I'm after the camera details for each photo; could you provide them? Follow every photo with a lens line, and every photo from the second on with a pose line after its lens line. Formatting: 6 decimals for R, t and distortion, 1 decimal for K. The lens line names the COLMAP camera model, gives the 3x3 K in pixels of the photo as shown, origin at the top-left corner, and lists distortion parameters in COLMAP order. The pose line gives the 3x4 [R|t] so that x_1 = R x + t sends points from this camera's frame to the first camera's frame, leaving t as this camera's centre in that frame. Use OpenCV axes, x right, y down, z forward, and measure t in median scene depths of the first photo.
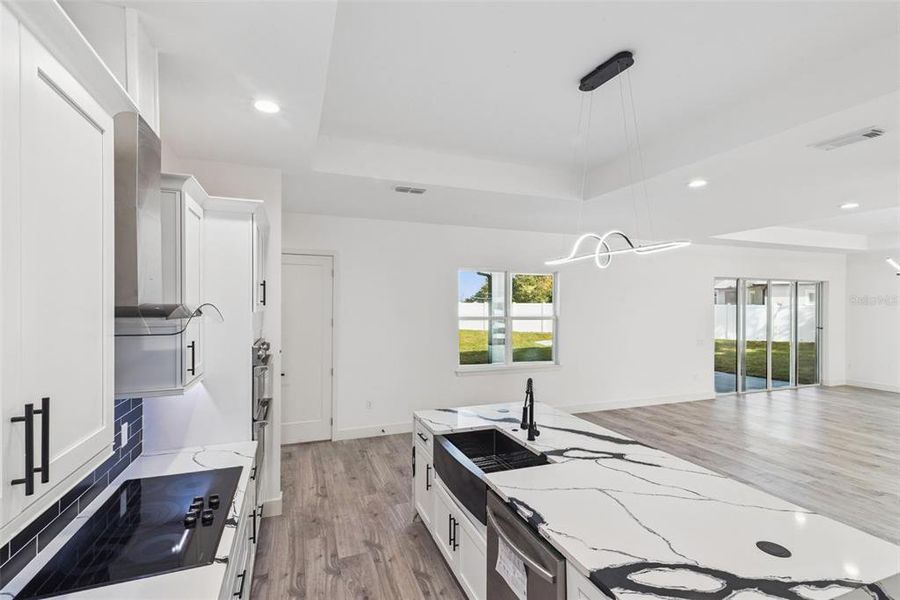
lens RADIAL K [[408.7, 0, 444.6], [0, 408.7, 301.5], [0, 0, 1]] dist [0.015243, -0.000339]
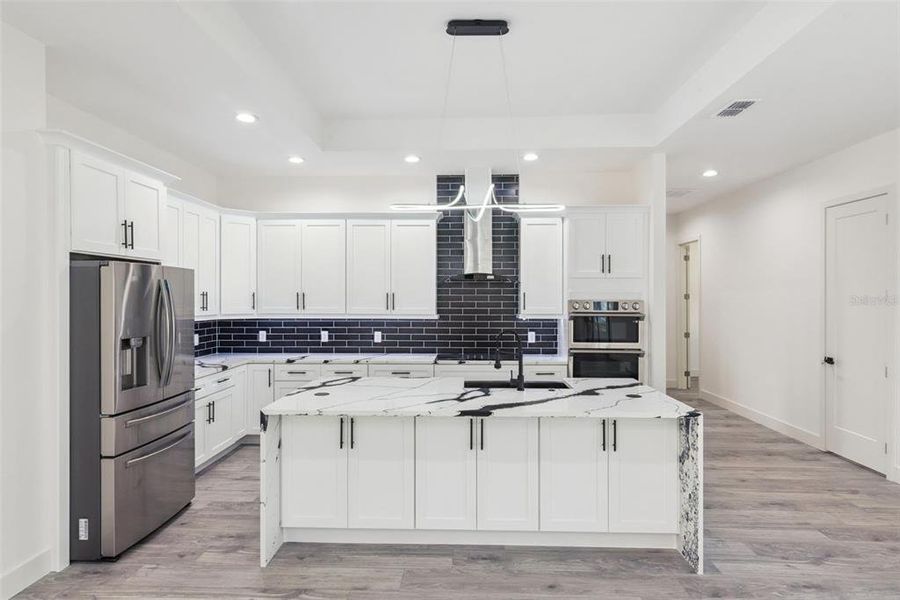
lens RADIAL K [[509.7, 0, 450.5], [0, 509.7, 299.0], [0, 0, 1]] dist [-0.001069, 0.000119]
pose [[-0.371359, -0.000046, -0.928489, 1.329381], [0.001873, 0.999998, -0.000799, 0.095914], [0.928488, -0.002036, -0.371358, 1.181871]]
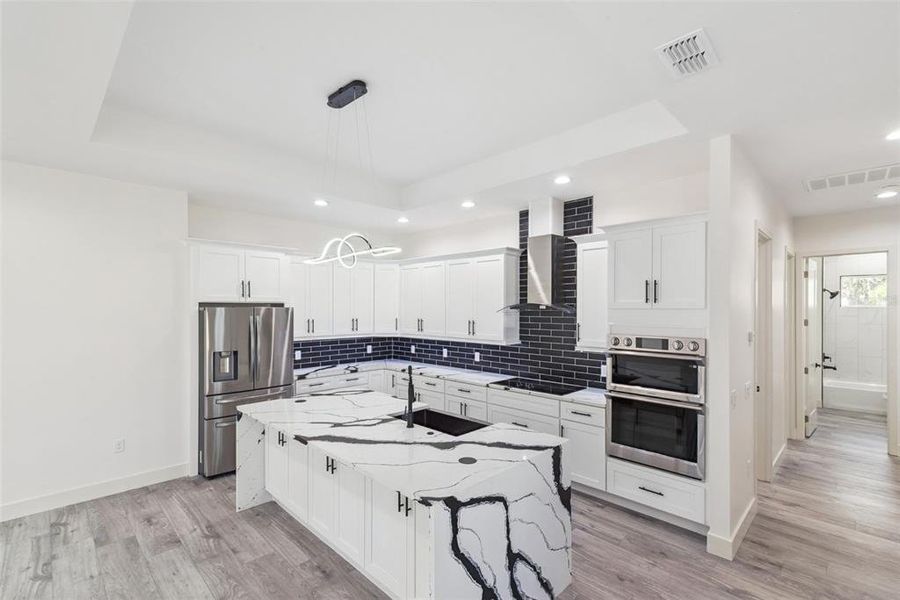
lens RADIAL K [[408.7, 0, 450.8], [0, 408.7, 308.2], [0, 0, 1]] dist [0.015243, -0.000339]
pose [[-0.905842, -0.003822, -0.423599, 0.511481], [-0.002373, 0.999989, -0.003948, 0.028684], [0.423609, -0.002571, -0.905841, 1.808922]]
